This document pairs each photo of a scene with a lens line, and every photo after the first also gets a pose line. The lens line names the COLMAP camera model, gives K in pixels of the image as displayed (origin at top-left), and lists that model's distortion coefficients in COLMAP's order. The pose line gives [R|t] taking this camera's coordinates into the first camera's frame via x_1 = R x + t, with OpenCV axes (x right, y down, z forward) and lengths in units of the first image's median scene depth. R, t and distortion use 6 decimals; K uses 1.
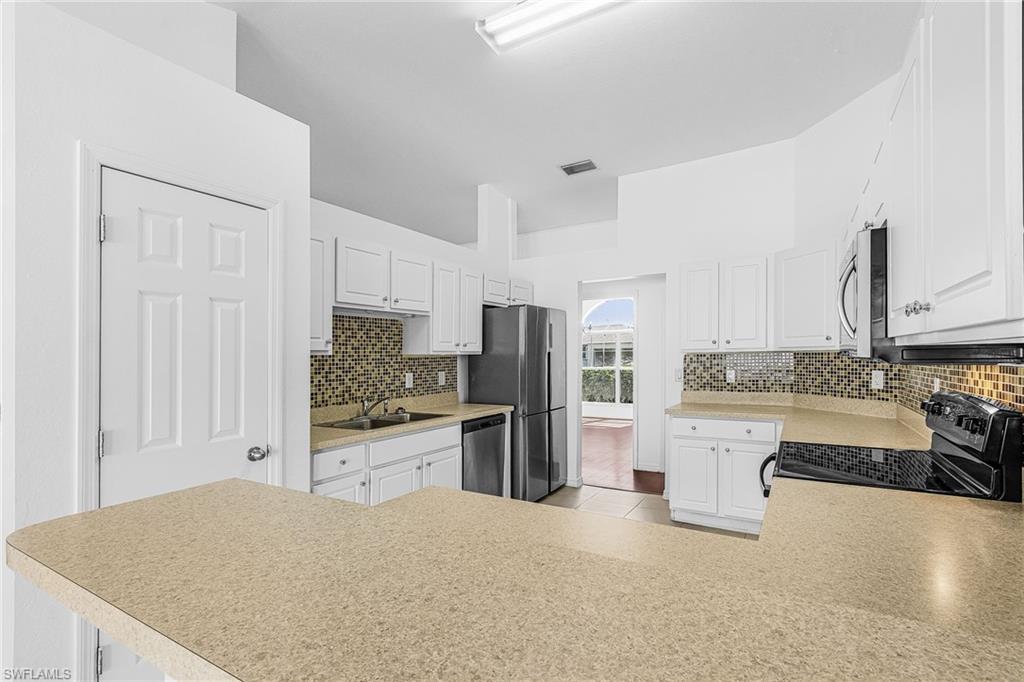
lens RADIAL K [[479.1, 0, 515.0], [0, 479.1, 350.6], [0, 0, 1]] dist [0.000207, 0.000414]
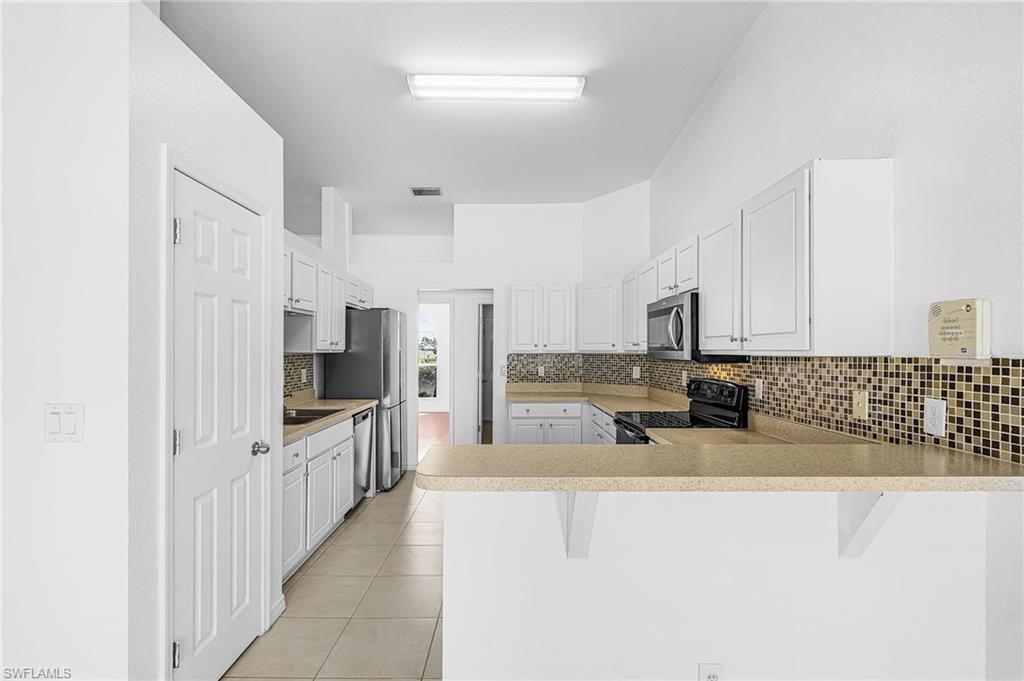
lens RADIAL K [[471.6, 0, 512.0], [0, 471.6, 340.5], [0, 0, 1]] dist [-0.000466, 0.000125]
pose [[0.857805, 0.024184, 0.513407, -0.320692], [-0.016859, 0.999679, -0.018922, -0.006213], [-0.513699, 0.007575, 0.857937, -0.094917]]
